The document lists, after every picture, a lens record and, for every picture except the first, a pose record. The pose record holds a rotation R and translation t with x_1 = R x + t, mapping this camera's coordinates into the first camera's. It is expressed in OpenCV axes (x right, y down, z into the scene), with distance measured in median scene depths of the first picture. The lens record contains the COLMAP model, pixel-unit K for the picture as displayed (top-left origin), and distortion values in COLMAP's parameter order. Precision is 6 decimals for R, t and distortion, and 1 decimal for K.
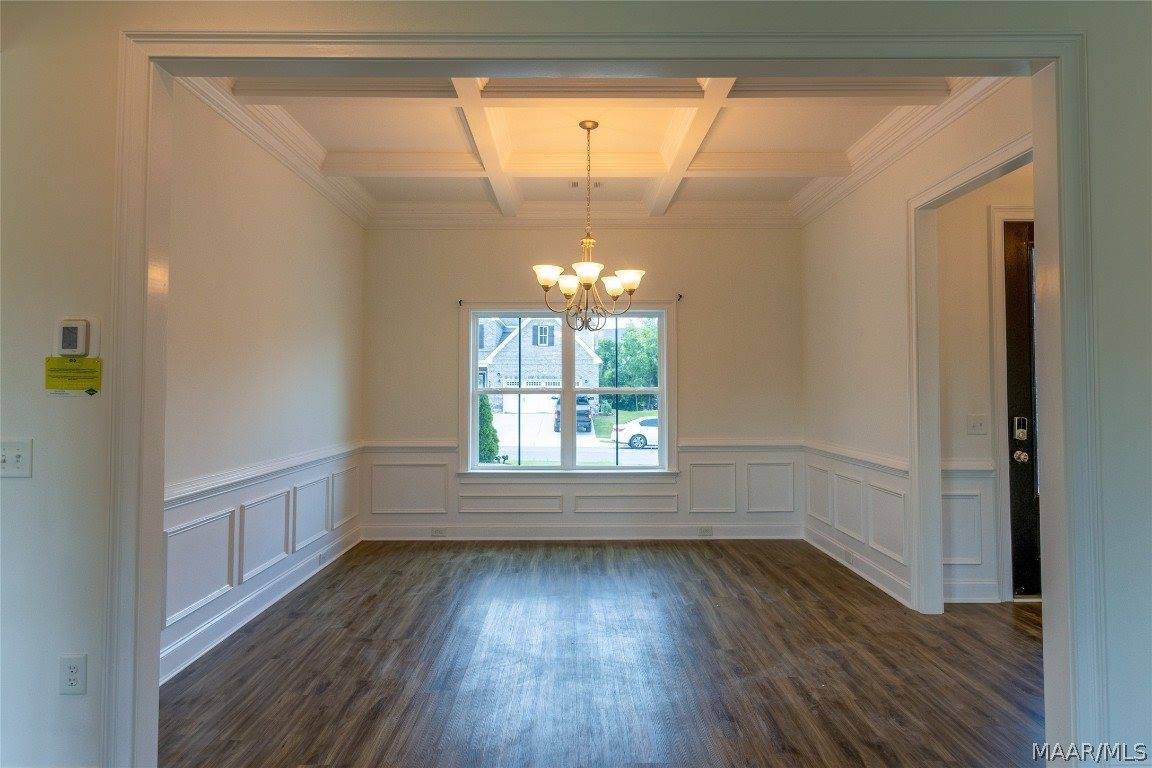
lens RADIAL K [[664.2, 0, 576.1], [0, 664.2, 367.9], [0, 0, 1]] dist [-0.001122, -0.000198]
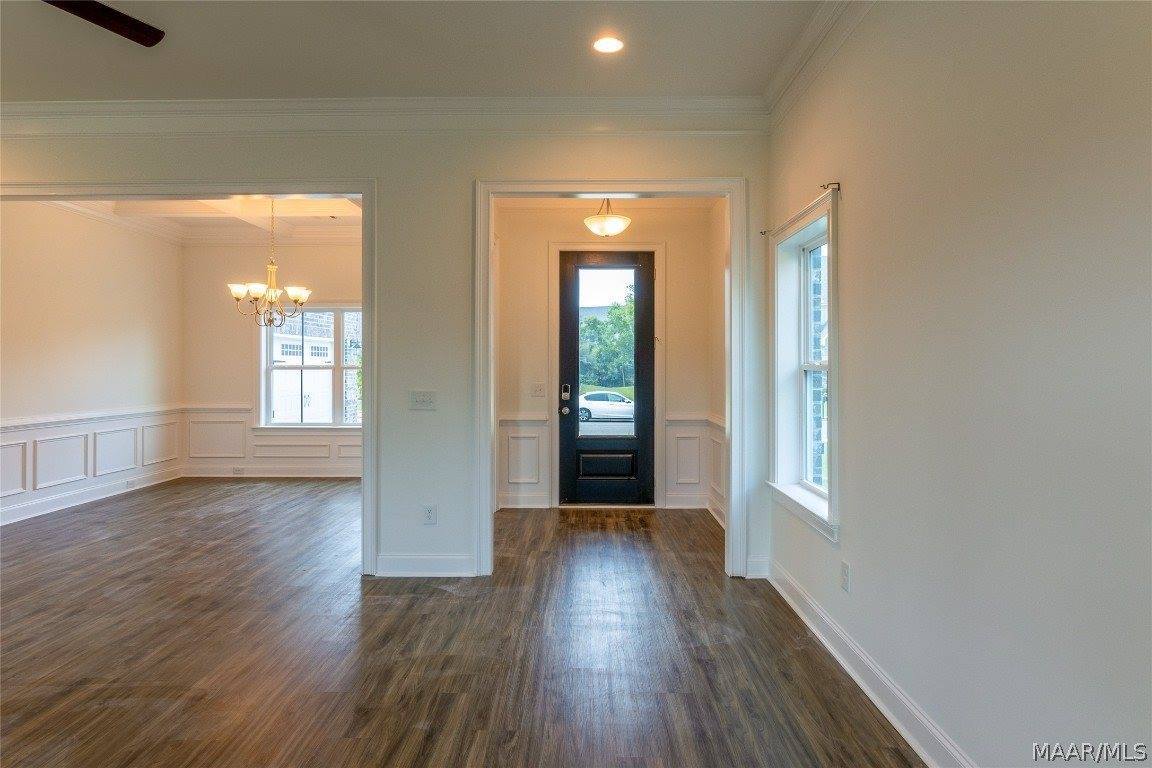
lens RADIAL K [[664.2, 0, 576.1], [0, 664.2, 367.9], [0, 0, 1]] dist [-0.001122, -0.000198]
pose [[0.999751, -0.000741, -0.022297, 0.576572], [0.001516, 0.999395, 0.034758, -0.010848], [0.022258, -0.034783, 0.999147, -0.376454]]
